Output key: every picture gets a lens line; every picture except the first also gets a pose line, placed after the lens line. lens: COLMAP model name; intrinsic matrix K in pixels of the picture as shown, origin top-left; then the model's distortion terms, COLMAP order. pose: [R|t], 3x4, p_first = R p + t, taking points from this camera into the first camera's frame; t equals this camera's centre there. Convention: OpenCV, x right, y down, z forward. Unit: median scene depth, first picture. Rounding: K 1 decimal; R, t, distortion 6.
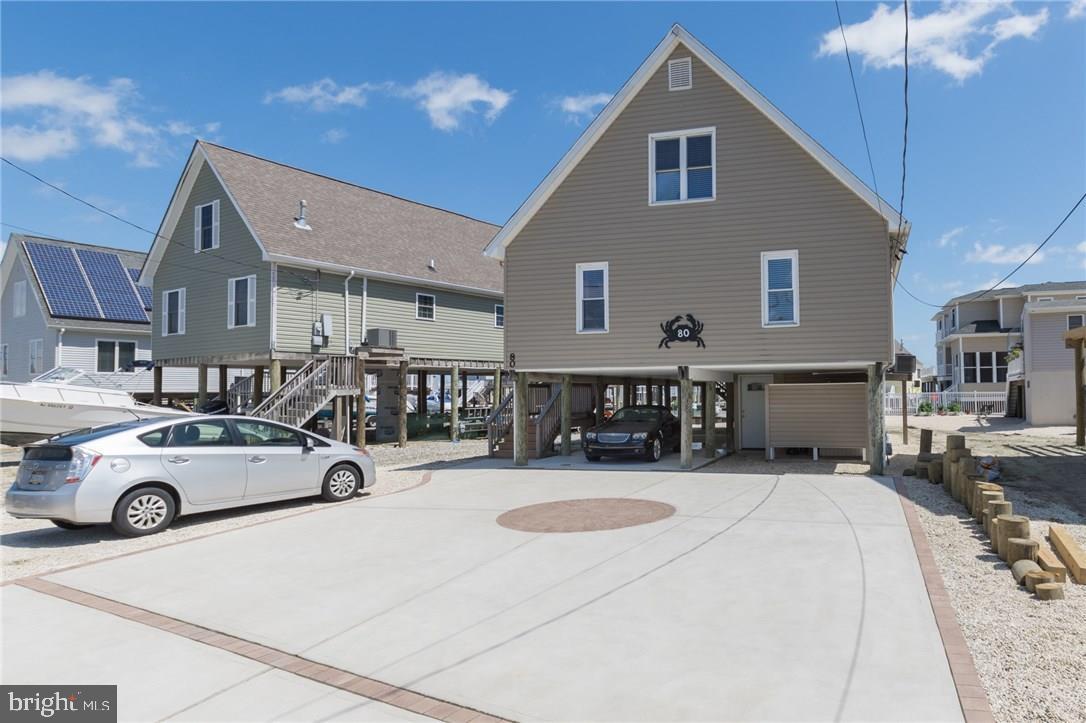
lens RADIAL K [[481.9, 0, 543.0], [0, 481.9, 361.5], [0, 0, 1]] dist [-0.000537, 0.000101]
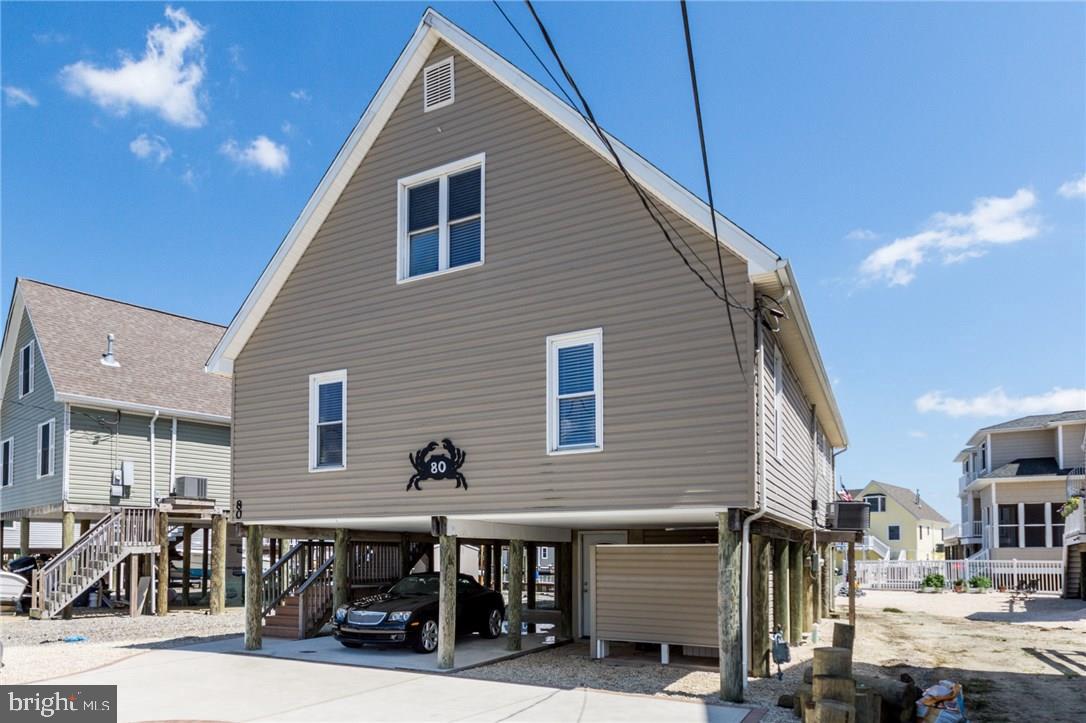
lens RADIAL K [[439.1, 0, 541.8], [0, 439.1, 524.9], [0, 0, 1]] dist [-0.001317, -0.000276]
pose [[0.985596, 0.002269, -0.169102, 0.438747], [-0.002121, 0.999997, 0.001055, 0.016776], [0.169104, -0.000682, 0.985598, 0.343773]]
